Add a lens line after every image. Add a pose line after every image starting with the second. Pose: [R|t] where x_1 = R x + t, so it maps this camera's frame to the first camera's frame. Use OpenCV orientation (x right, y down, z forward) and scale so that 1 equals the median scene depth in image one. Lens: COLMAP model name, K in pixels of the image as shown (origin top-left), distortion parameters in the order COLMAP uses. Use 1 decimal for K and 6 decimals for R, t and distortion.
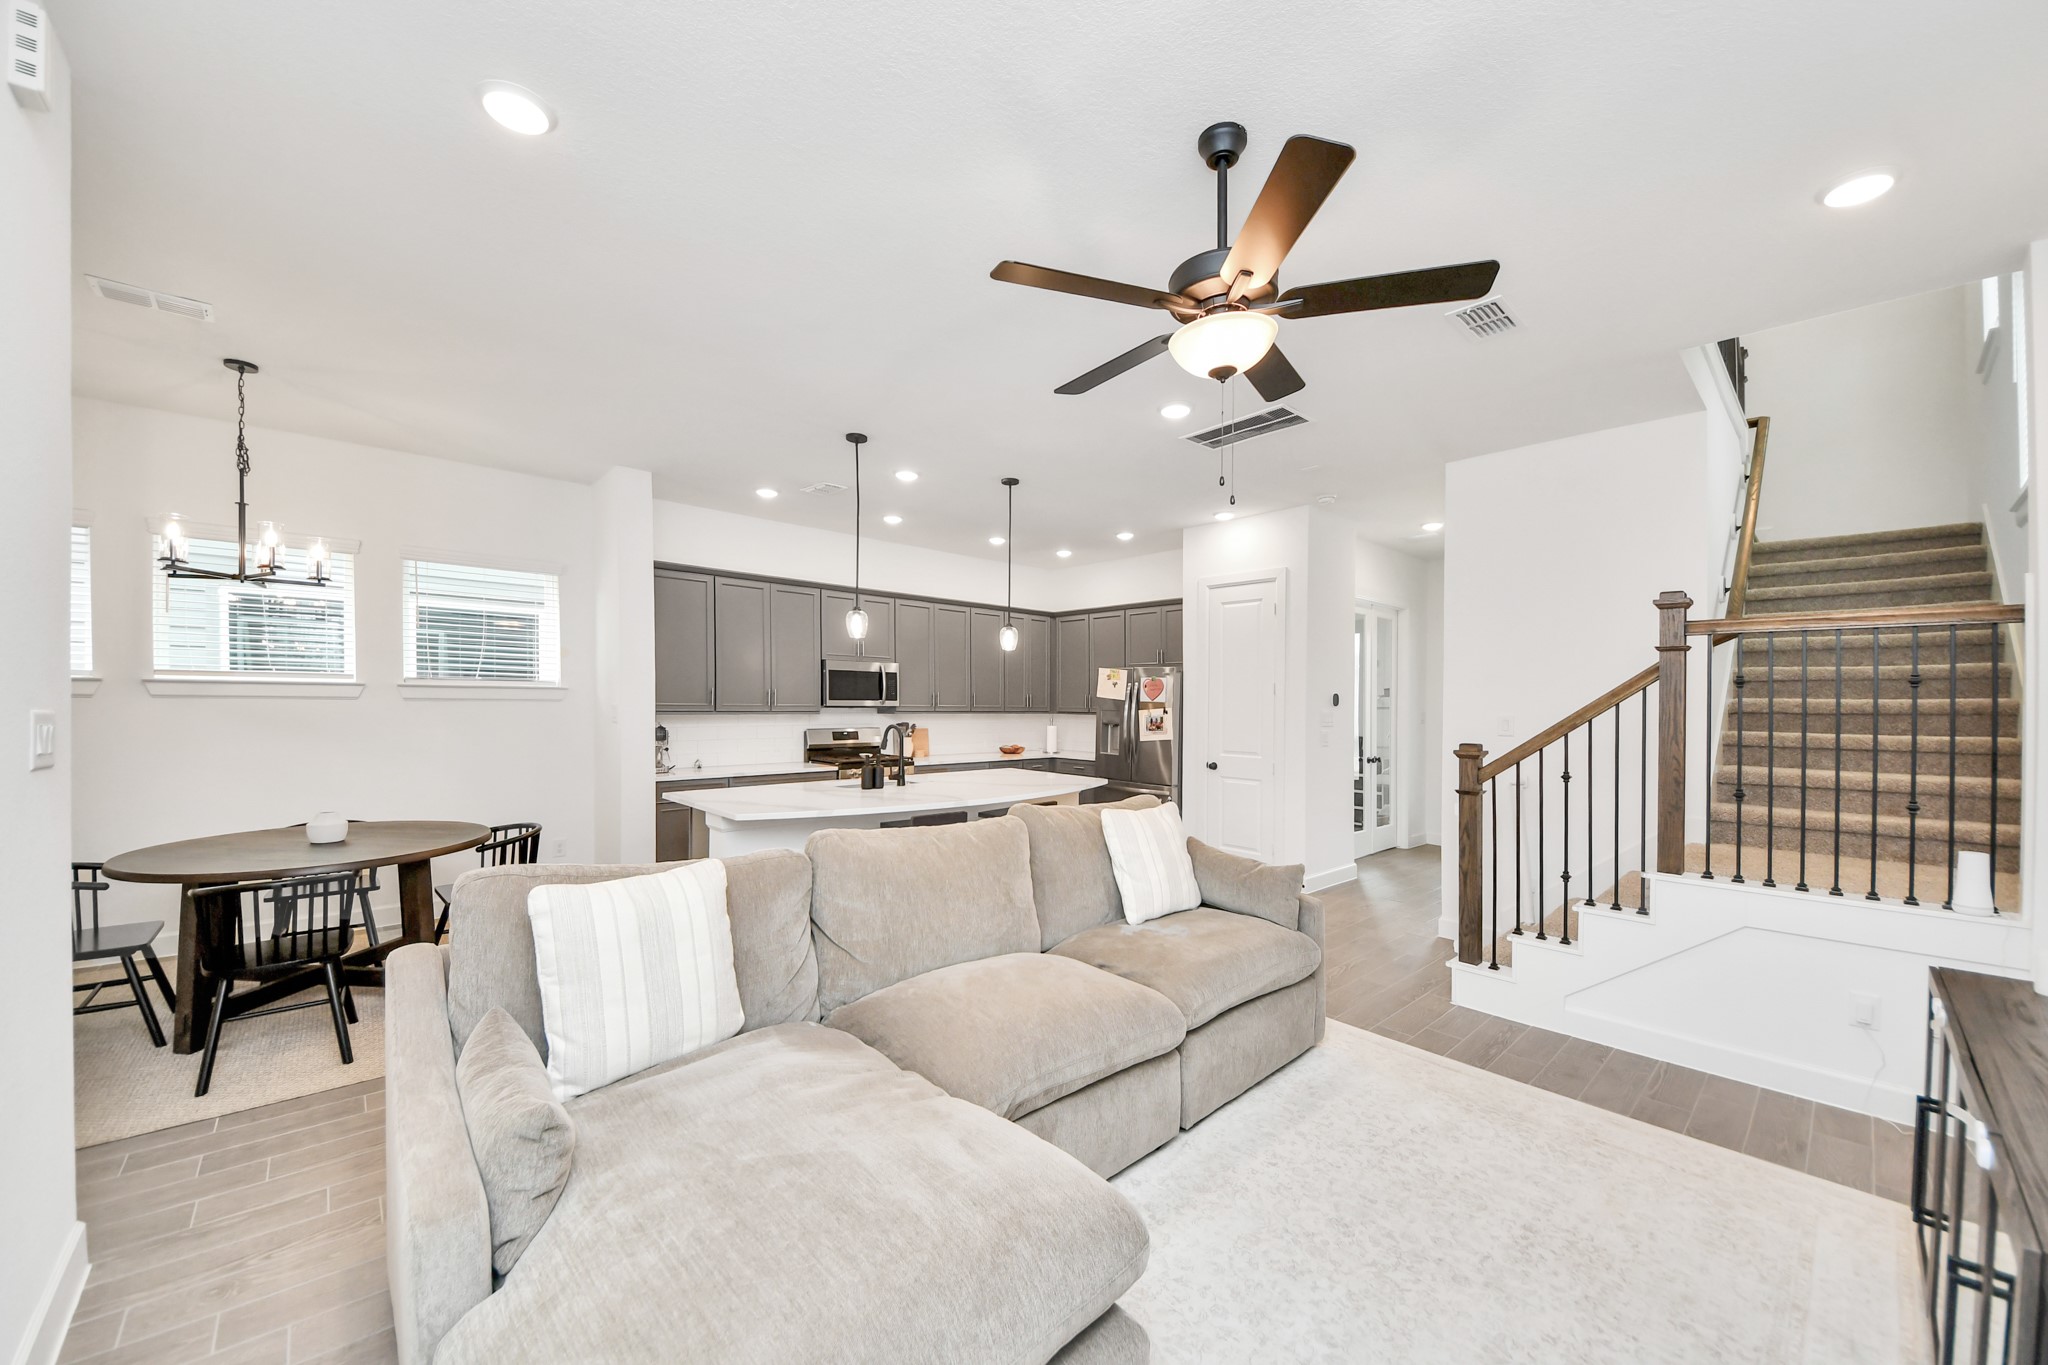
lens RADIAL K [[754.4, 0, 1029.4], [0, 754.4, 709.6], [0, 0, 1]] dist [0.020263, -0.014644]
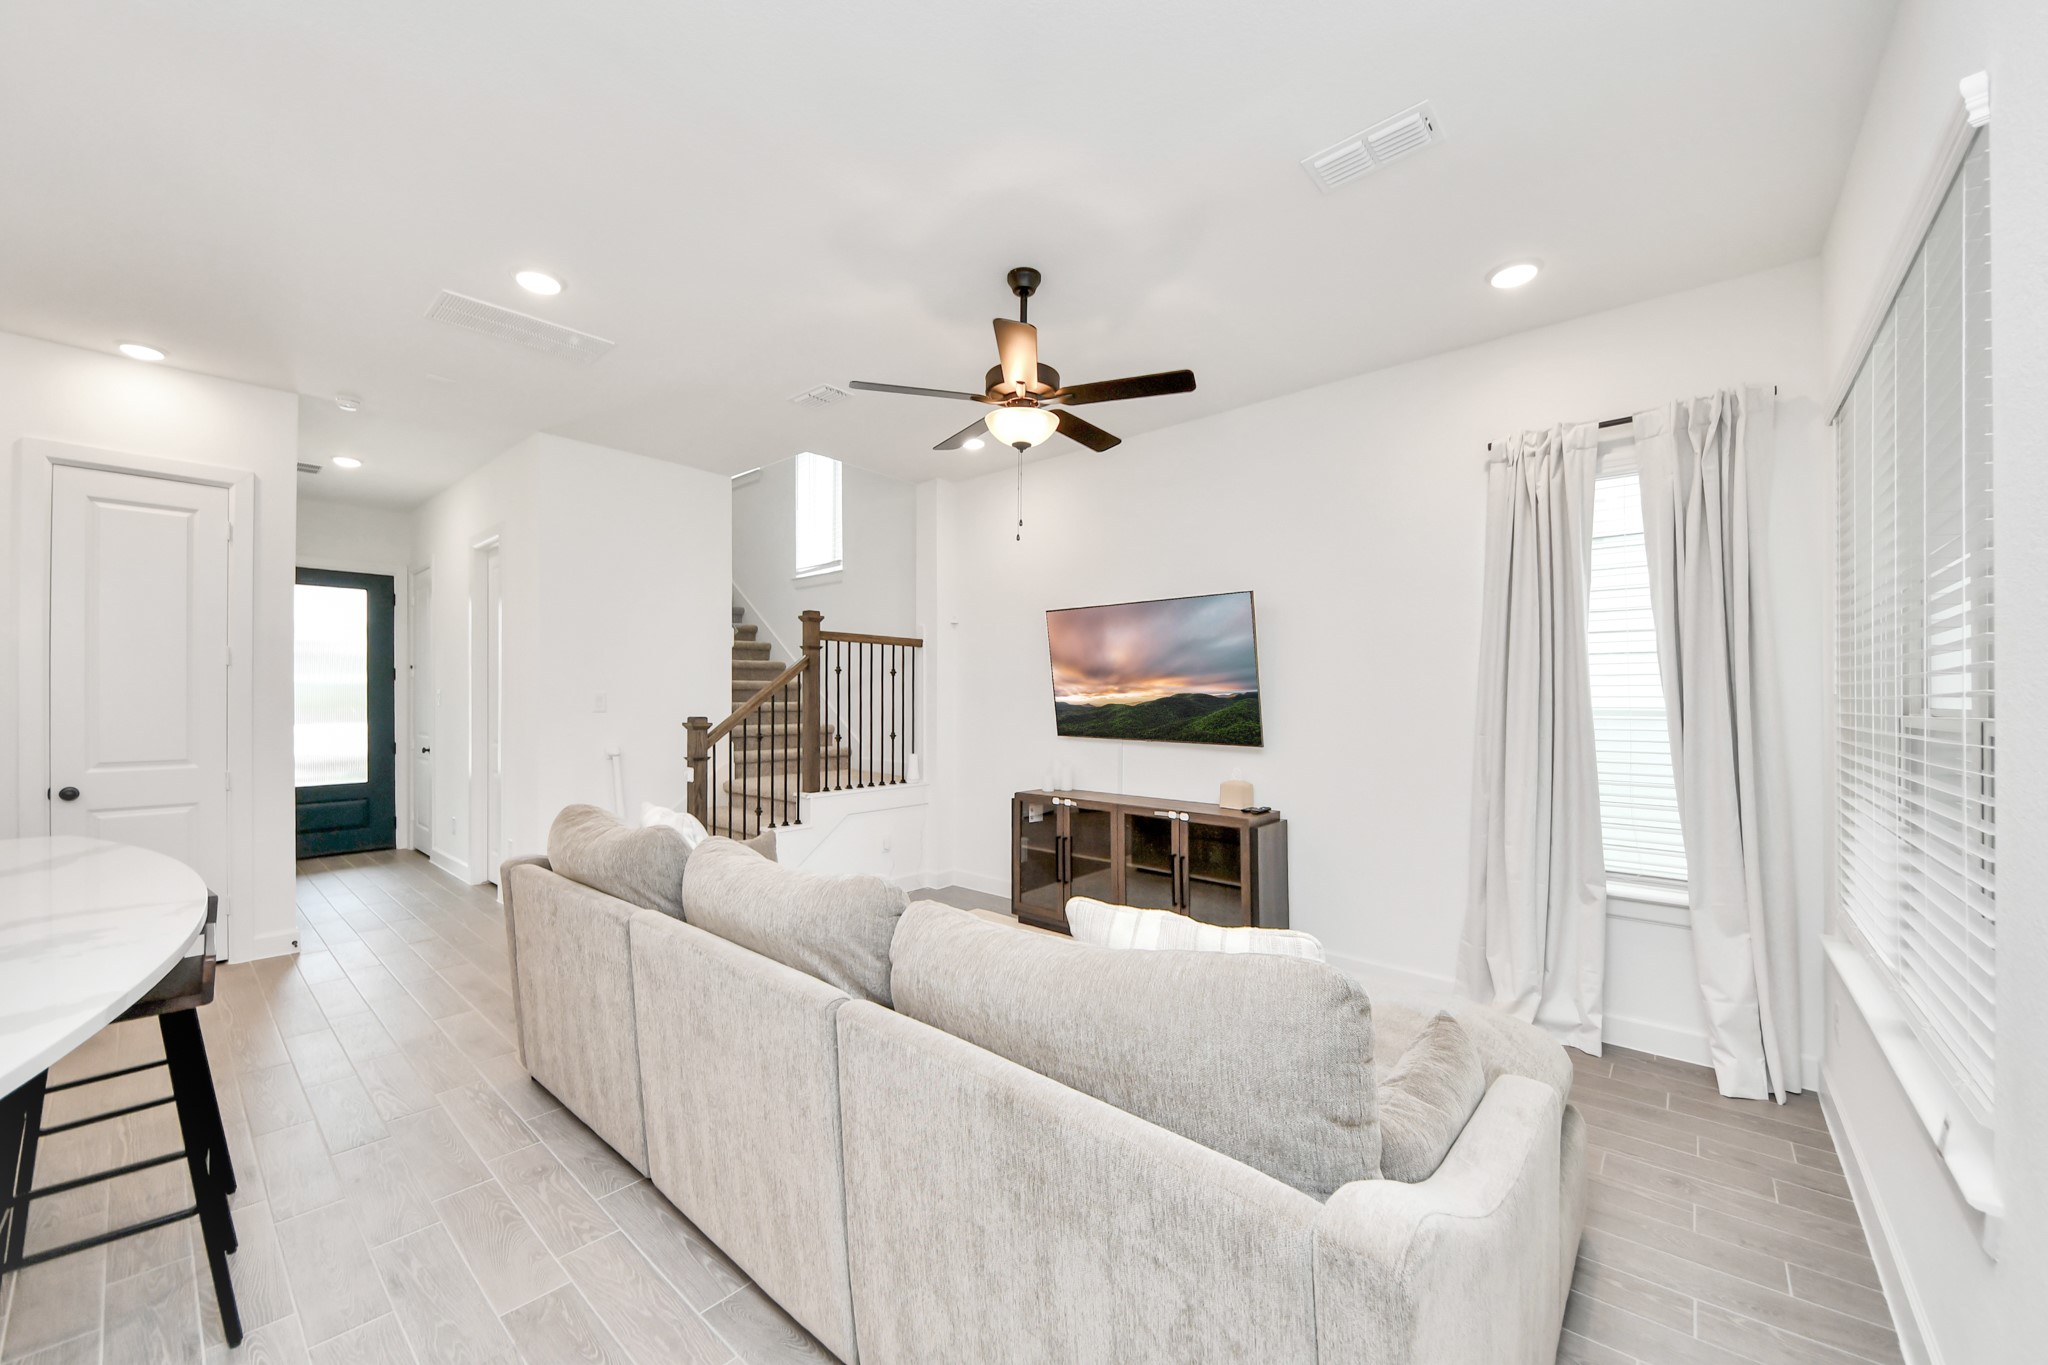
lens RADIAL K [[765.4, 0, 1009.6], [0, 765.4, 679.4], [0, 0, 1]] dist [-0.001033, -0.008059]
pose [[-0.099522, 0.011706, 0.994967, -0.358844], [0.001780, 0.999931, -0.011586, 0.002218], [-0.995034, 0.000618, -0.099536, 0.369813]]
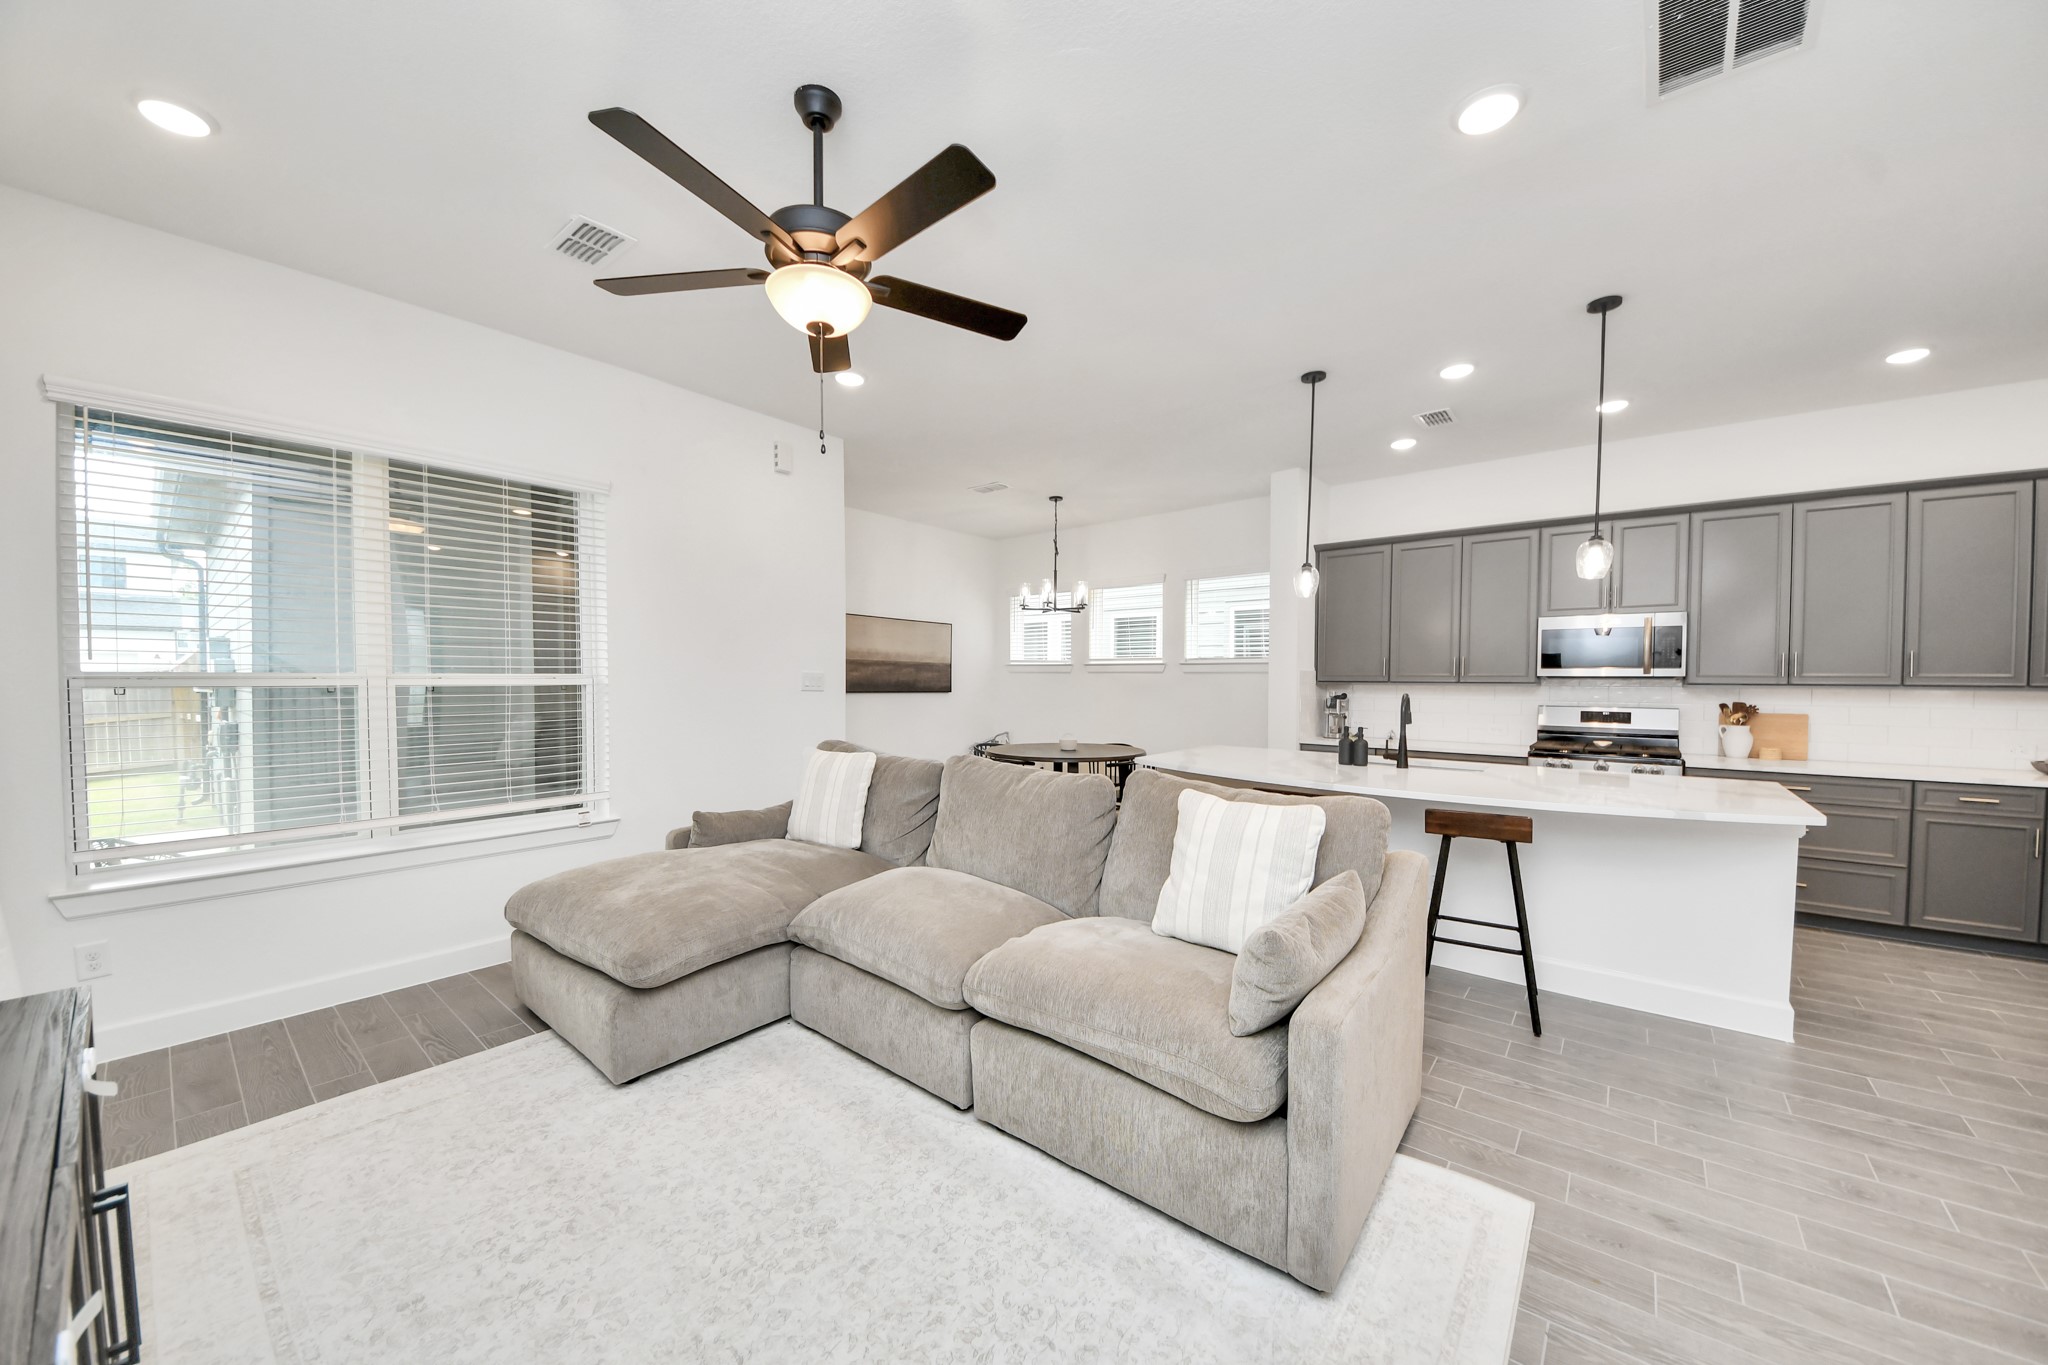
lens RADIAL K [[728.0, 0, 1019.3], [0, 728.0, 705.0], [0, 0, 1]] dist [0.010498, -0.009438]
pose [[0.127507, 0.026696, -0.991478, 0.419573], [-0.010189, 0.999620, 0.025605, 0.011668], [0.991785, 0.006838, 0.127731, 0.362102]]
